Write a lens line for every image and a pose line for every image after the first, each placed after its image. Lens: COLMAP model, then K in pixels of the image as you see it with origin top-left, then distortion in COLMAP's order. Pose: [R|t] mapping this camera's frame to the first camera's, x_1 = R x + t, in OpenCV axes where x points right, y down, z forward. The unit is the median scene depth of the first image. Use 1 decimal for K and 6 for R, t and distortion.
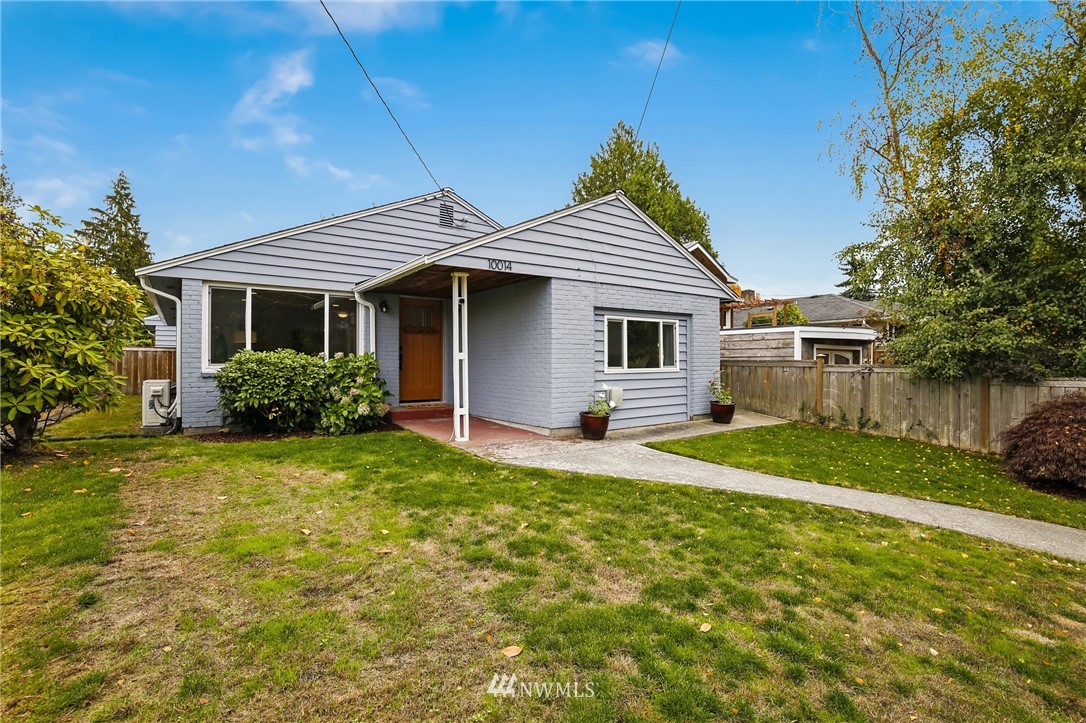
lens RADIAL K [[506.2, 0, 546.6], [0, 506.2, 356.3], [0, 0, 1]] dist [-0.030621, 0.001000]
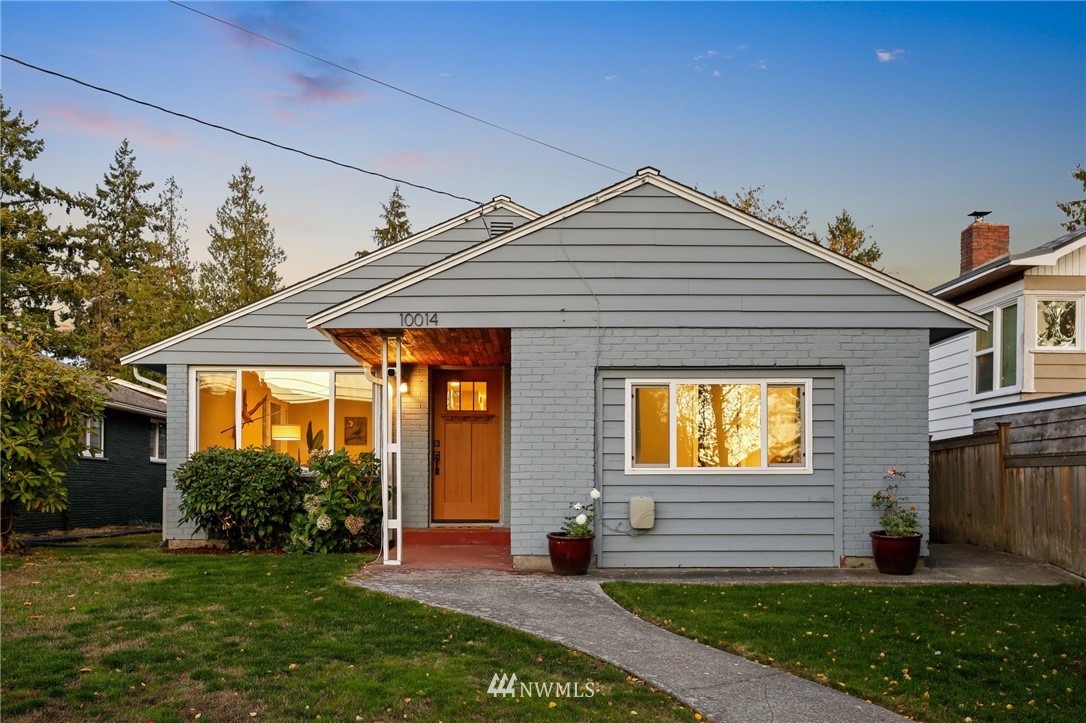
lens RADIAL K [[1055.8, 0, 545.9], [0, 1055.8, 466.5], [0, 0, 1]] dist [0.018406, 0.007791]
pose [[0.816129, -0.010327, -0.577778, 0.796735], [0.004239, 0.999920, -0.011885, 0.040281], [0.577854, 0.007250, 0.816108, -0.099787]]
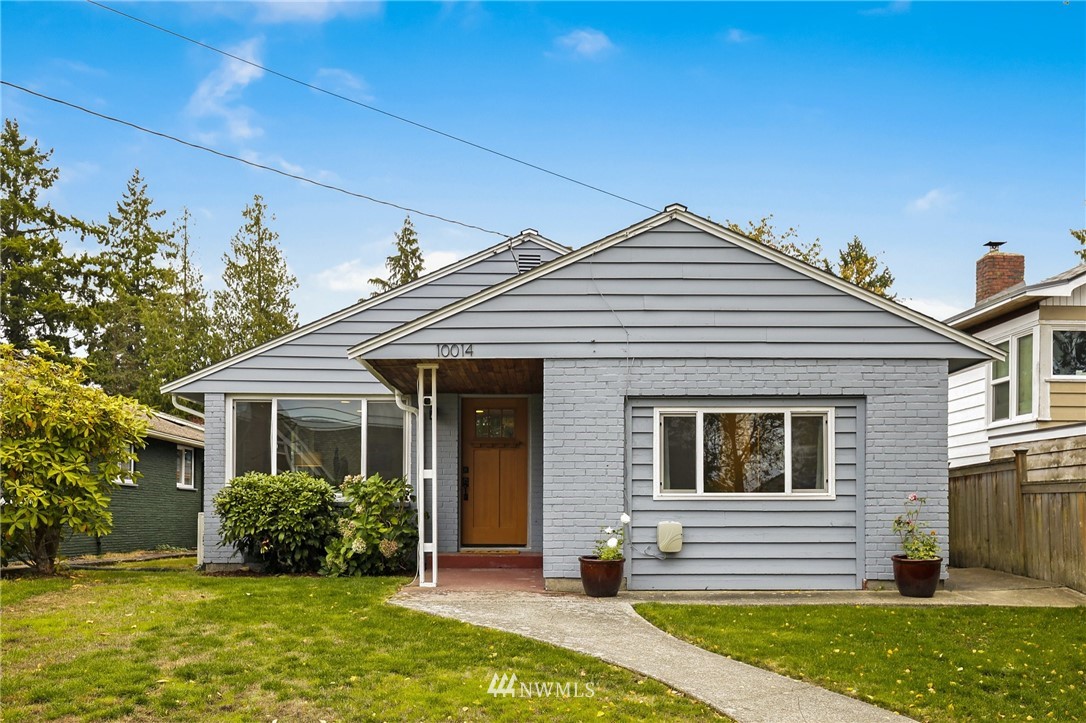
lens RADIAL K [[1062.8, 0, 543.9], [0, 1062.8, 482.9], [0, 0, 1]] dist [0.021067, 0.000967]
pose [[0.810314, -0.015284, -0.585796, 0.806218], [0.003060, 0.999757, -0.021852, 0.042518], [0.585988, 0.015914, 0.810164, -0.163520]]
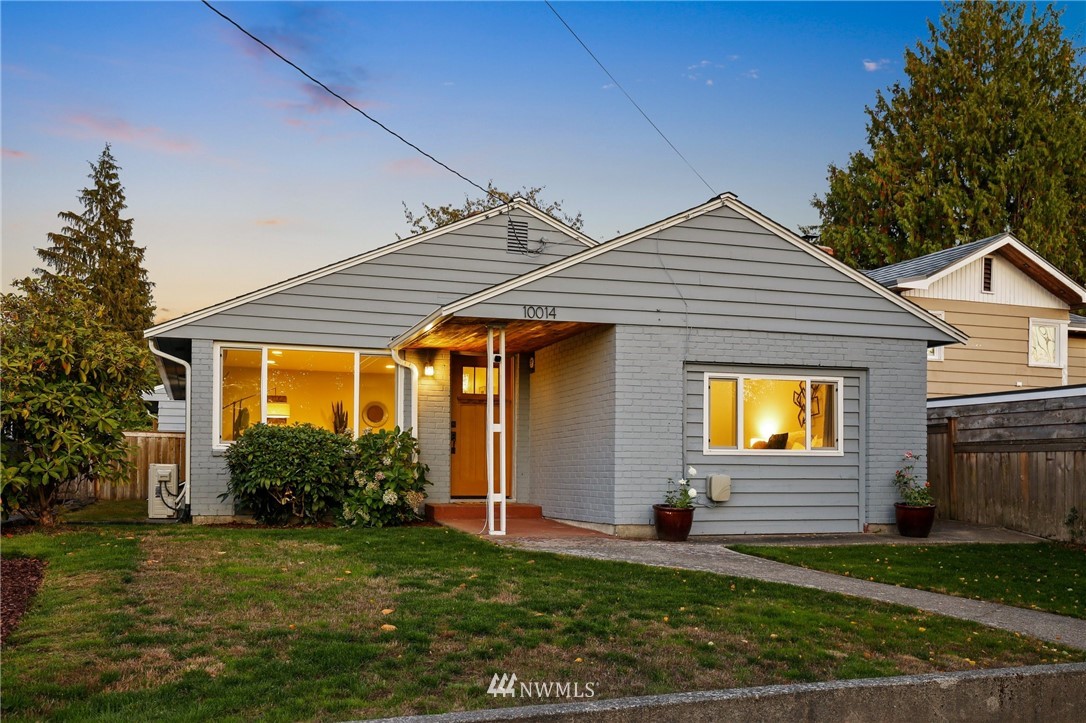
lens RADIAL K [[1054.8, 0, 542.6], [0, 1054.8, 453.3], [0, 0, 1]] dist [0.027411, -0.010157]
pose [[0.950995, 0.001812, -0.309200, 0.368429], [-0.005107, 0.999938, -0.009846, 0.049332], [0.309163, 0.010943, 0.950946, -0.494434]]
